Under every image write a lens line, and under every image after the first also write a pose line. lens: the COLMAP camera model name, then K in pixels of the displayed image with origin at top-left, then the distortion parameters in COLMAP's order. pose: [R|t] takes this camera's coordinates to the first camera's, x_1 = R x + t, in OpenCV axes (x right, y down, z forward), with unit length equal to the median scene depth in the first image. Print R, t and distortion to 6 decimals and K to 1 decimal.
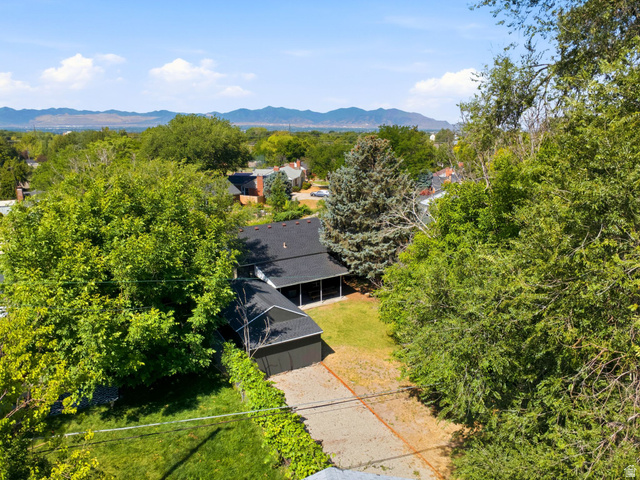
lens RADIAL K [[455.7, 0, 320.0], [0, 455.7, 240.0], [0, 0, 1]] dist [0.002258, 0.000670]
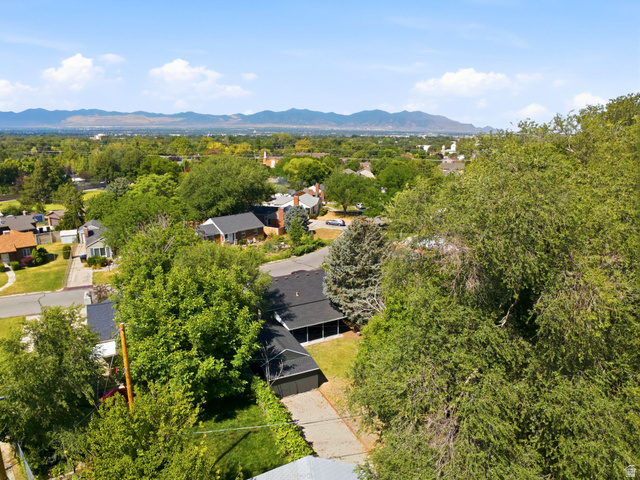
lens RADIAL K [[455.7, 0, 320.0], [0, 455.7, 240.0], [0, 0, 1]] dist [0.002258, 0.000670]
pose [[0.998733, 0.018621, -0.046746, 0.072271], [-0.018807, 0.999817, -0.003548, -0.213022], [0.046672, 0.004423, 0.998900, -0.484846]]
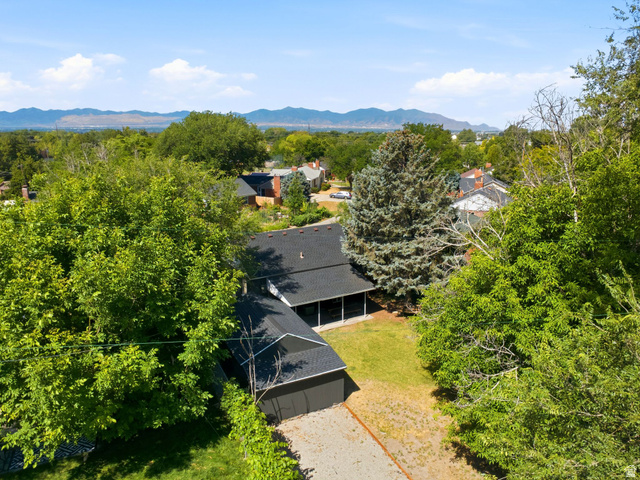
lens RADIAL K [[455.7, 0, 320.0], [0, 455.7, 240.0], [0, 0, 1]] dist [0.002258, 0.000670]
pose [[0.999171, 0.011688, -0.038996, -0.011871], [-0.011731, 0.999931, -0.000884, -0.026111], [0.038983, 0.001341, 0.999239, 0.183809]]
